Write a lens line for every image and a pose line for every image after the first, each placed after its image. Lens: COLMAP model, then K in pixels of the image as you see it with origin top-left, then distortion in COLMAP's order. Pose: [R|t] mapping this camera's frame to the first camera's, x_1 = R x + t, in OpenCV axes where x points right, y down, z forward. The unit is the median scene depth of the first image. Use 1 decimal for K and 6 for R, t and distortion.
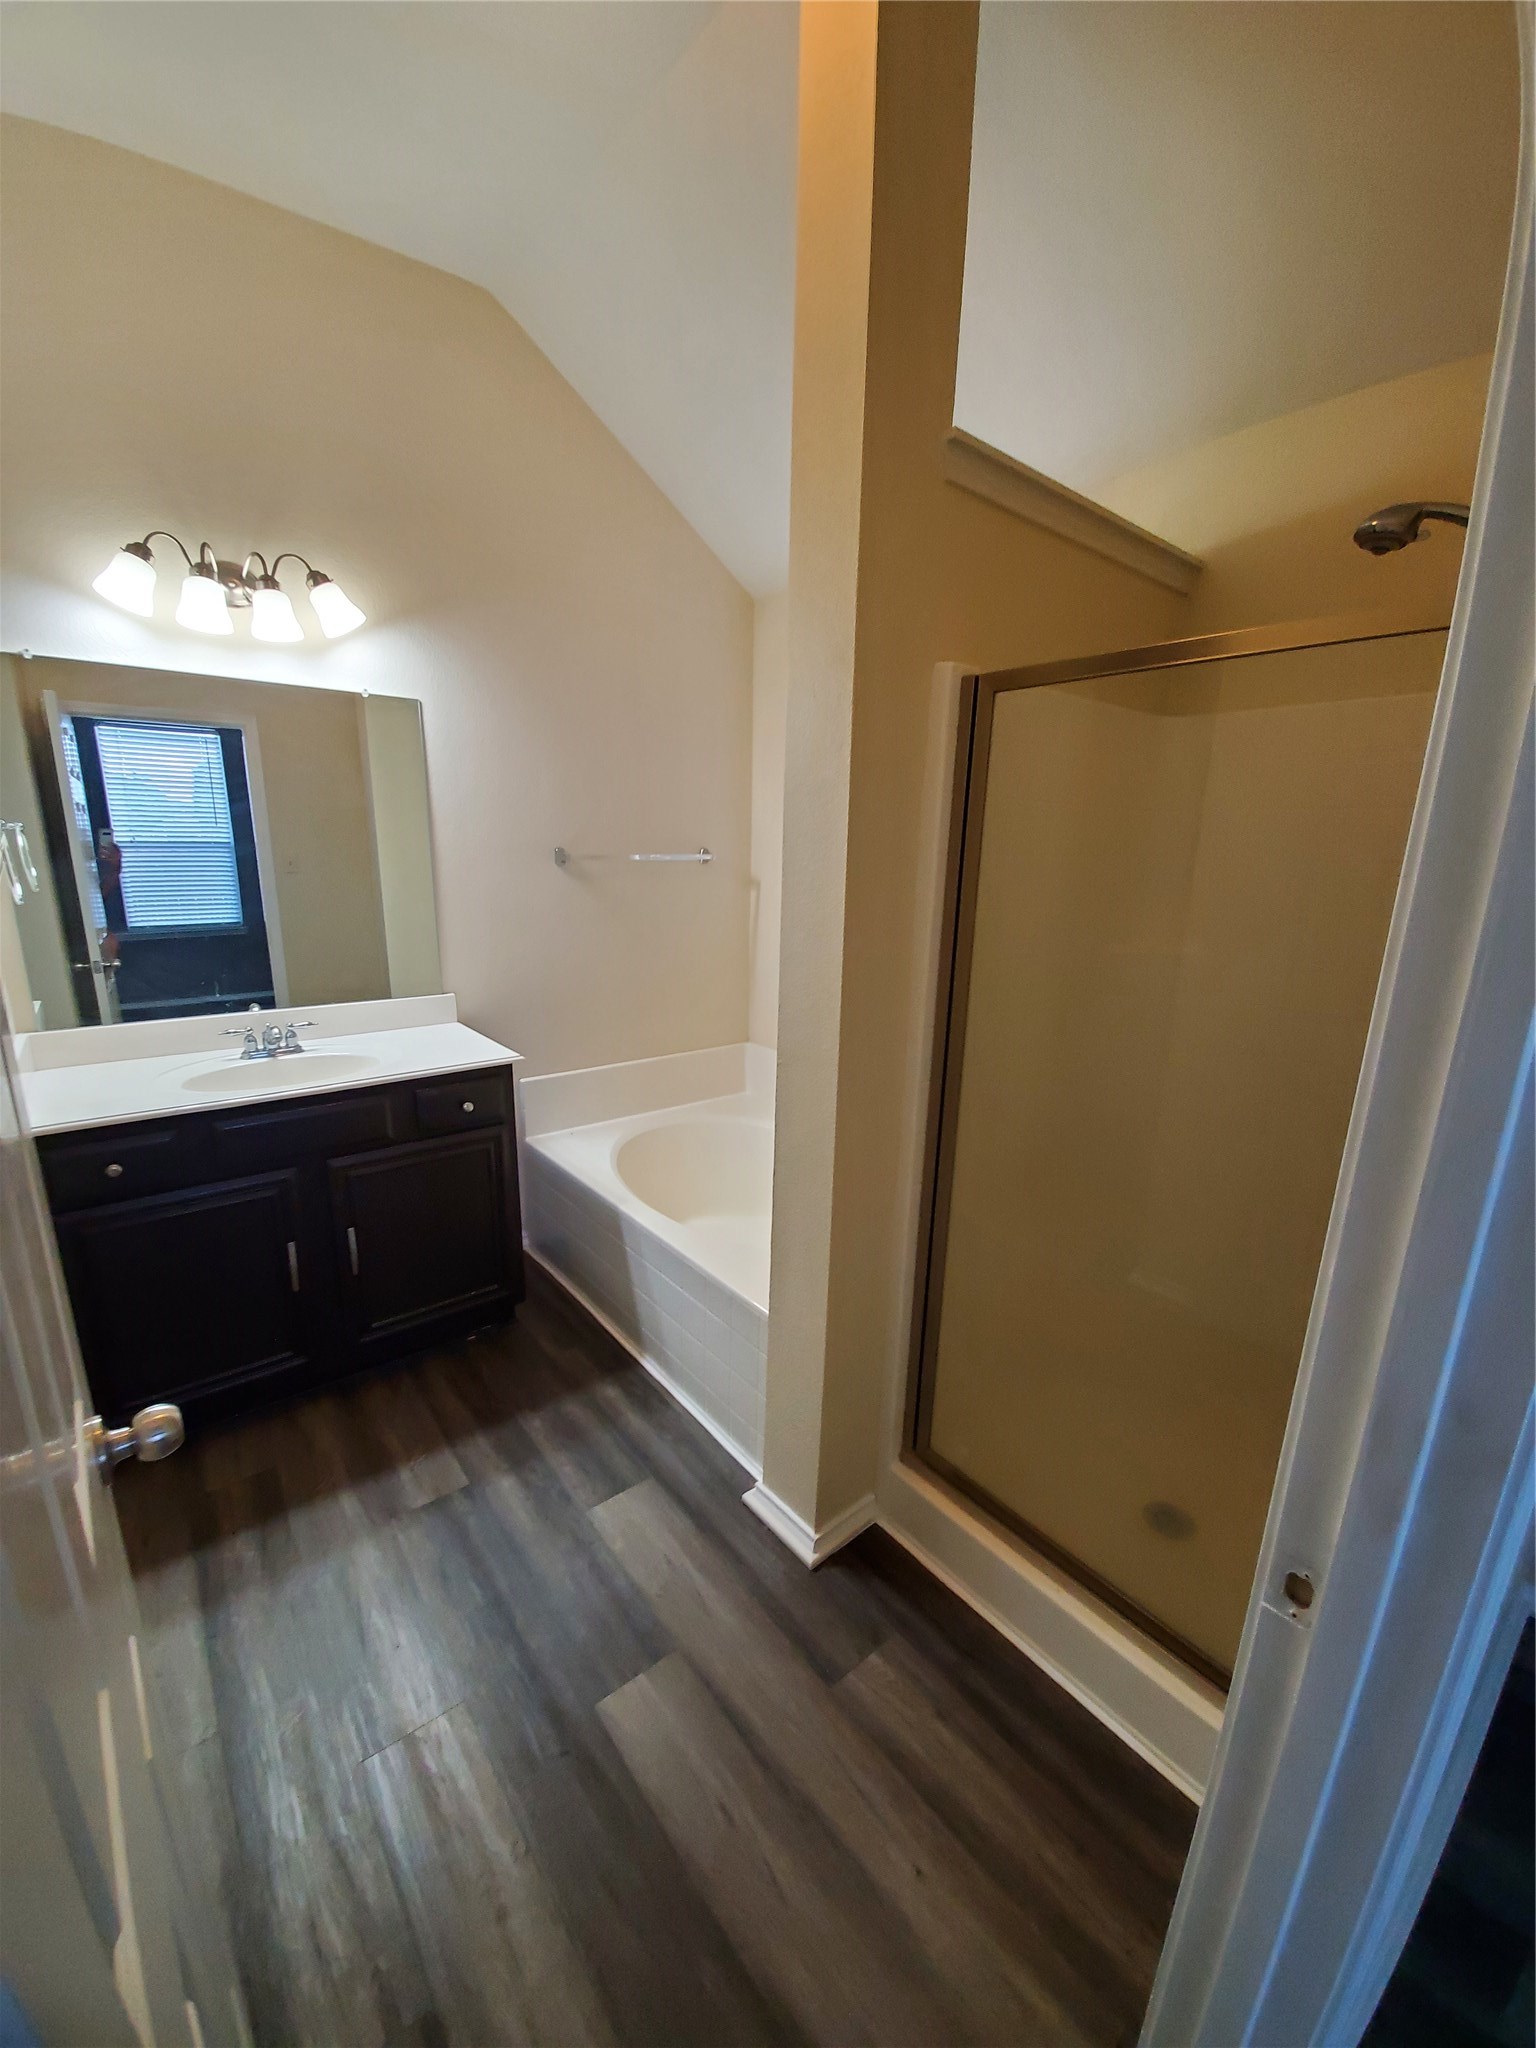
lens RADIAL K [[809.9, 0, 768.1], [0, 809.9, 1034.9], [0, 0, 1]] dist [0.003742, -0.009806]
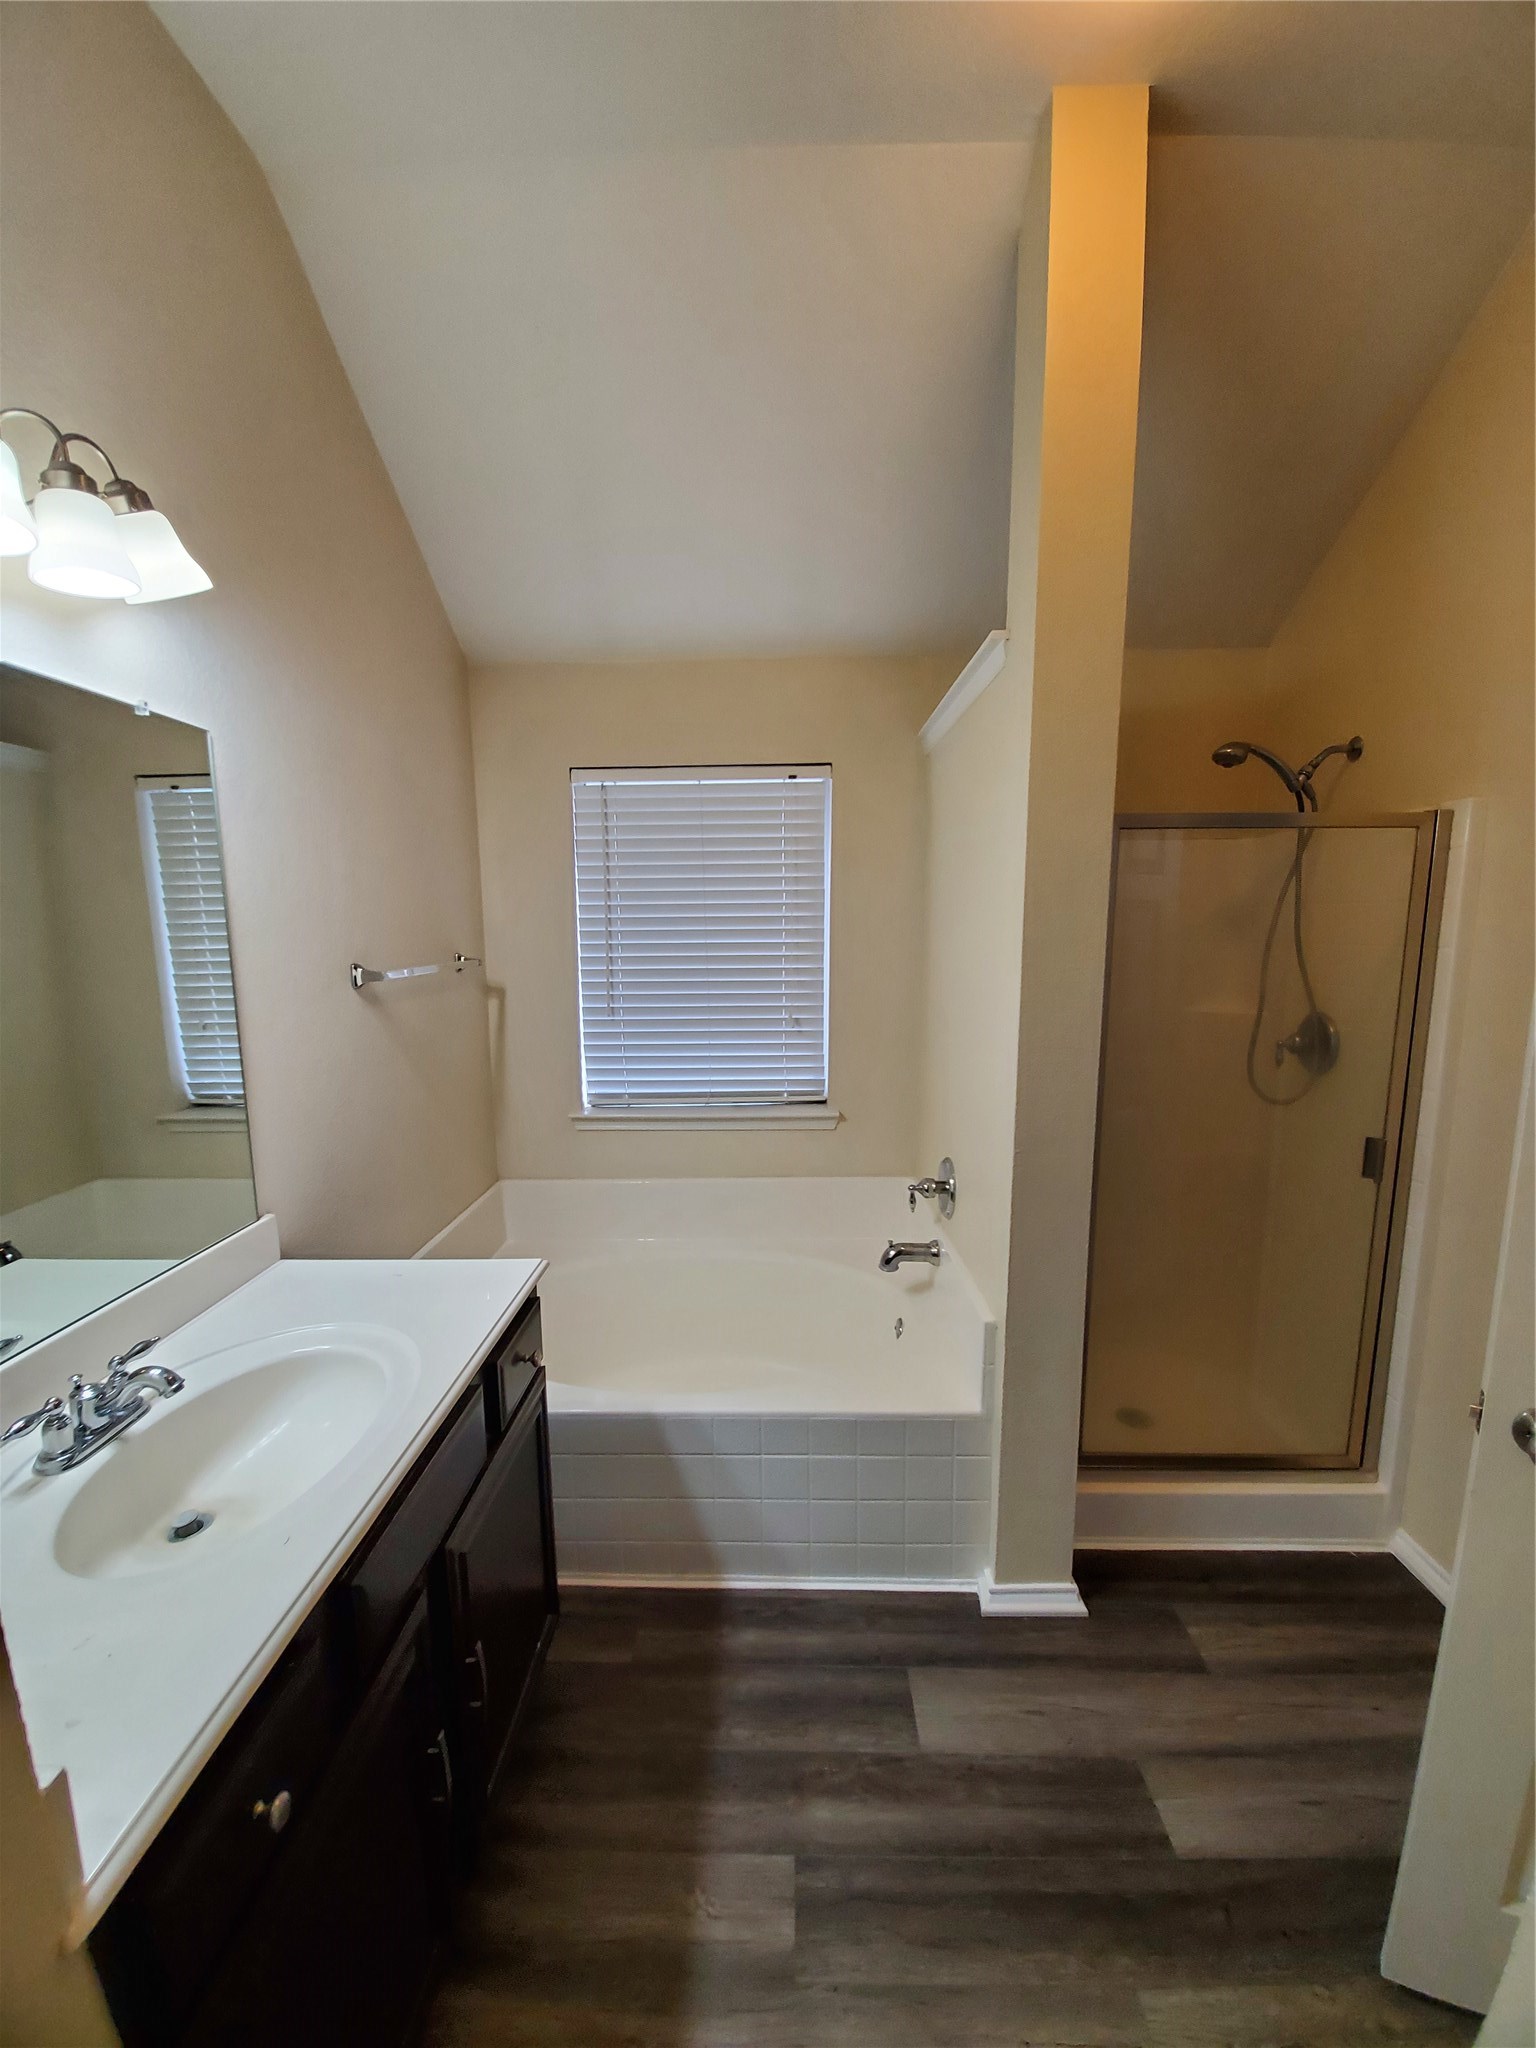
lens RADIAL K [[809.9, 0, 768.4], [0, 809.9, 1035.0], [0, 0, 1]] dist [0.003742, -0.009806]
pose [[0.641585, -0.130205, 0.755920, -0.968971], [0.197071, 0.980388, 0.001605, -0.182462], [-0.741304, 0.147940, 0.654662, 0.530167]]
